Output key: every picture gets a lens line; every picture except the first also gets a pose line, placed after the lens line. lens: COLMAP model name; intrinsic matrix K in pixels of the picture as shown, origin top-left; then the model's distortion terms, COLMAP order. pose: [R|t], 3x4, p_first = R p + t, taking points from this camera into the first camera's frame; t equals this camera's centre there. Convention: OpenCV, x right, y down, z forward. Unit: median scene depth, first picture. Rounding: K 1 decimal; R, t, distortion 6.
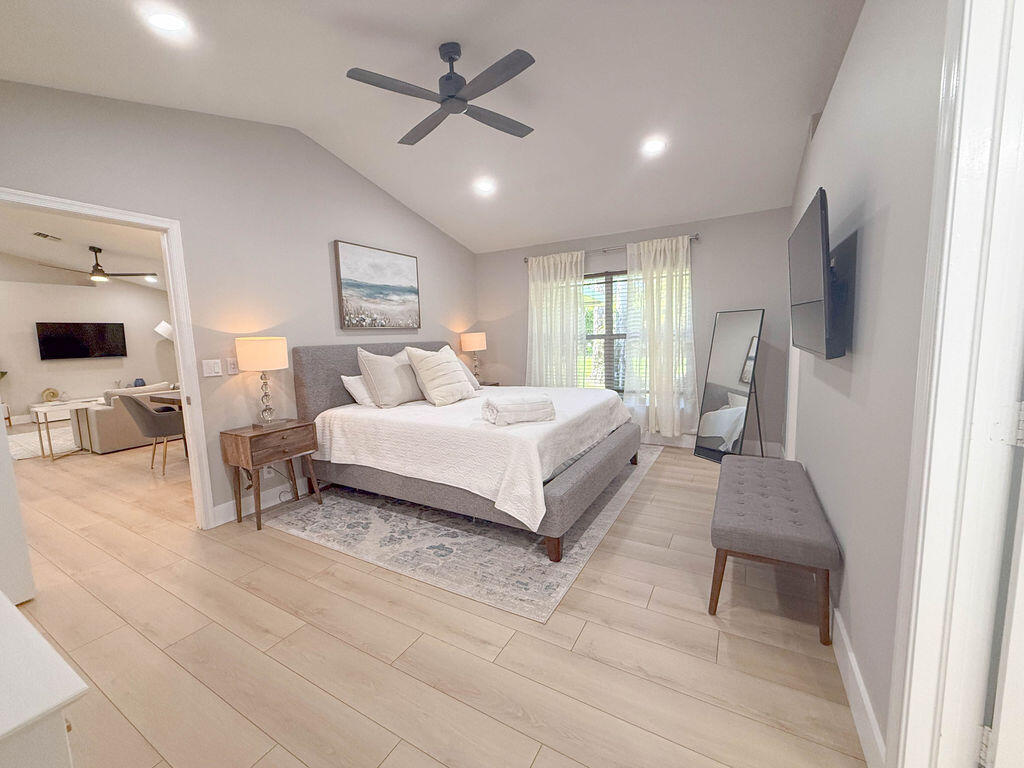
lens RADIAL K [[410.6, 0, 507.7], [0, 410.6, 382.7], [0, 0, 1]] dist [0.000842, 0.000071]
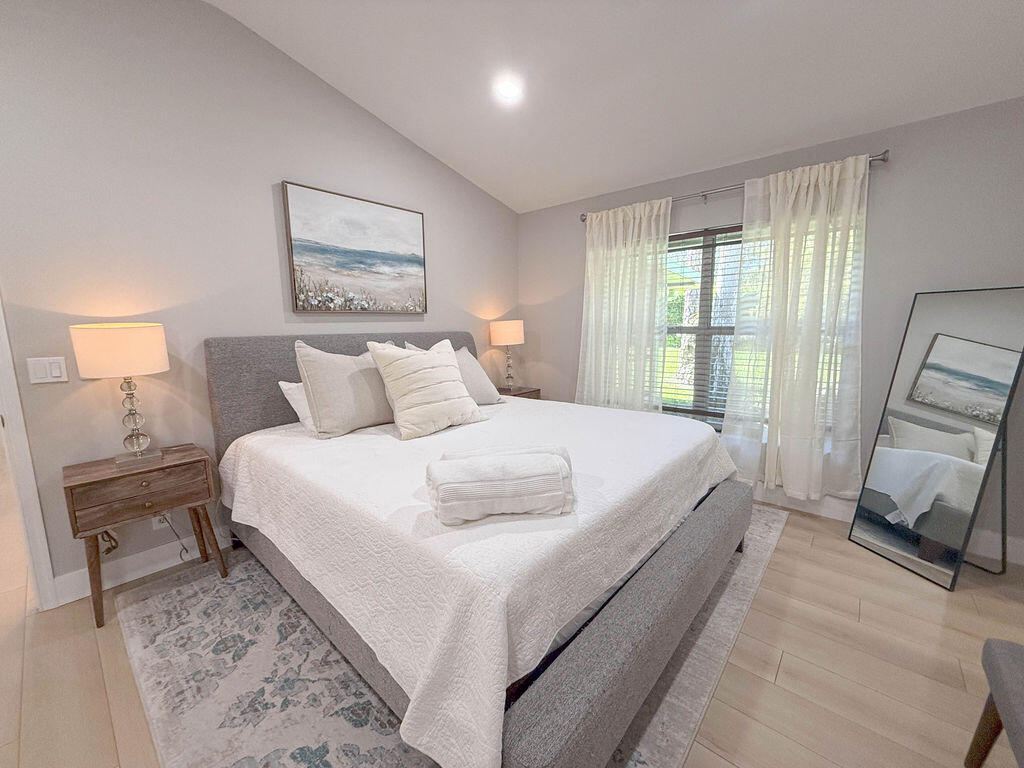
lens RADIAL K [[410.6, 0, 507.7], [0, 410.6, 382.7], [0, 0, 1]] dist [0.000842, 0.000071]
pose [[0.980008, 0.049095, -0.192808, 0.080410], [-0.042287, 0.998334, 0.039268, -0.048108], [0.194414, -0.030330, 0.980451, 0.337983]]
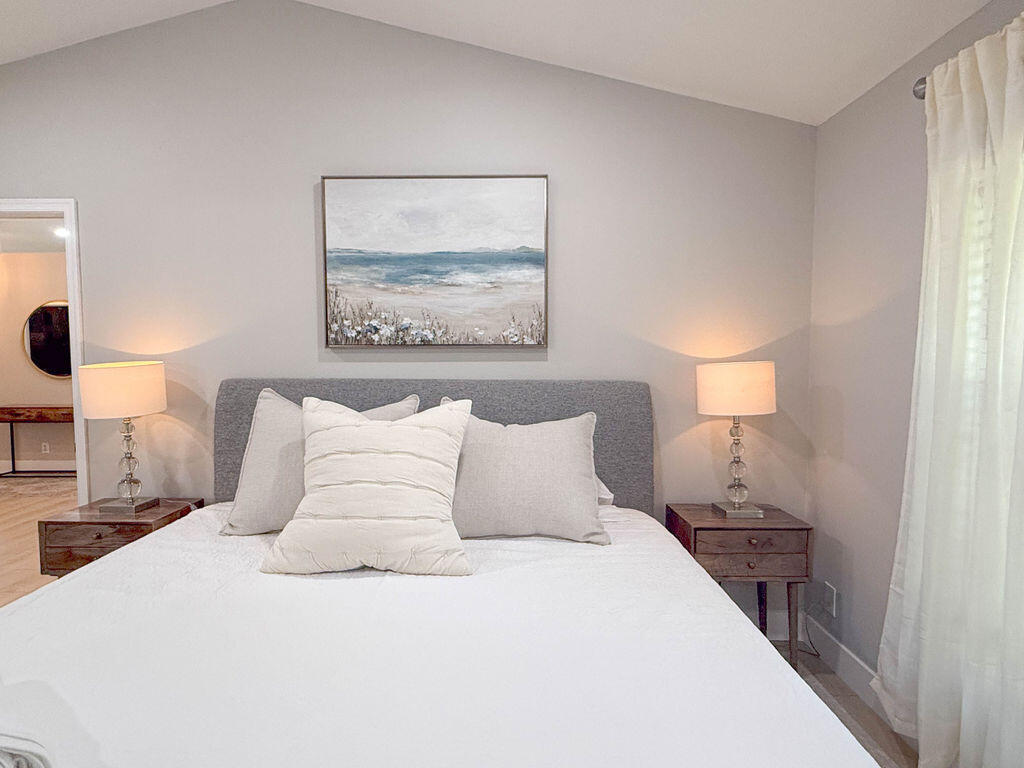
lens RADIAL K [[568.9, 0, 512.0], [0, 568.9, 384.0], [0, 0, 1]] dist [-0.001183, -0.000571]
pose [[0.487536, 0.082922, -0.869156, 0.291942], [-0.114332, 0.992971, 0.030602, -0.118432], [0.865585, 0.084453, 0.493590, 0.750261]]
